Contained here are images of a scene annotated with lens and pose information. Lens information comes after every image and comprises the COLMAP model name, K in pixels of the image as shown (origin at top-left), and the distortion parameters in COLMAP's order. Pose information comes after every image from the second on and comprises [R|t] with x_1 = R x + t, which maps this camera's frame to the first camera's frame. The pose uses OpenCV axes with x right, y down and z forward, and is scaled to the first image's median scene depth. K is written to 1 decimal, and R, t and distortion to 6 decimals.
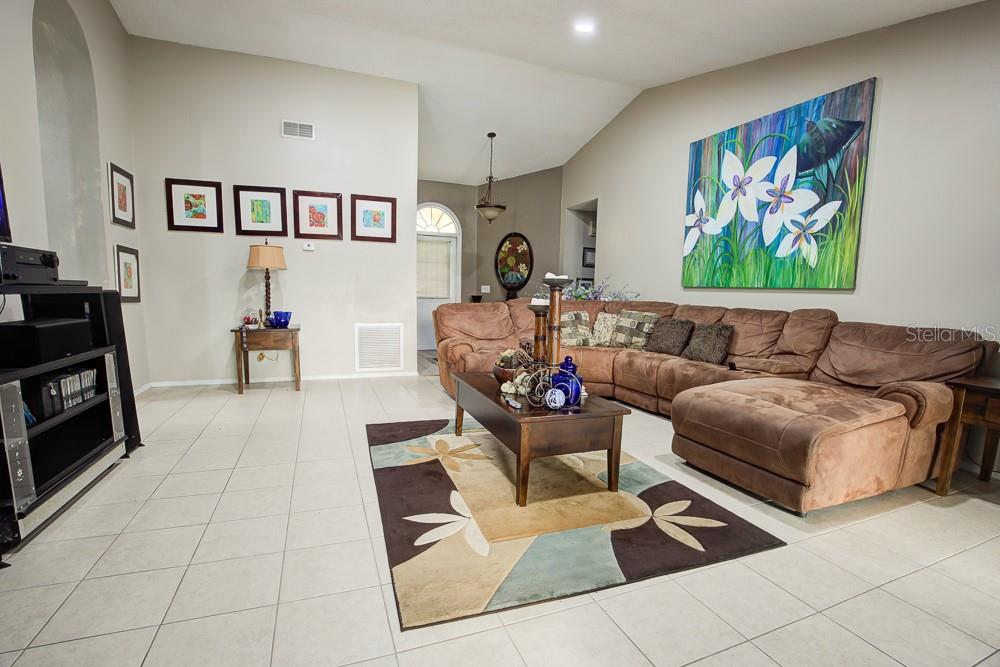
lens RADIAL K [[461.8, 0, 496.7], [0, 461.8, 357.1], [0, 0, 1]] dist [-0.040992, 0.000005]
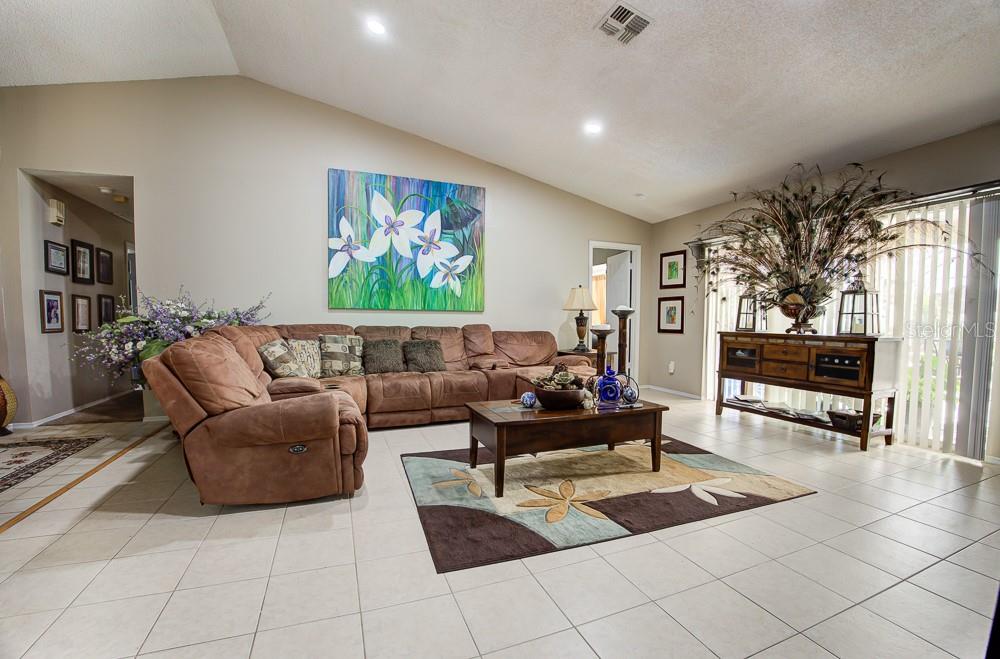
lens RADIAL K [[437.5, 0, 504.2], [0, 437.5, 343.3], [0, 0, 1]] dist [-0.042149, 0.000038]
pose [[-0.008629, -0.078443, 0.996881, -0.681746], [0.133035, 0.987966, 0.078893, -0.127161], [-0.991074, 0.133301, 0.001911, 0.787371]]
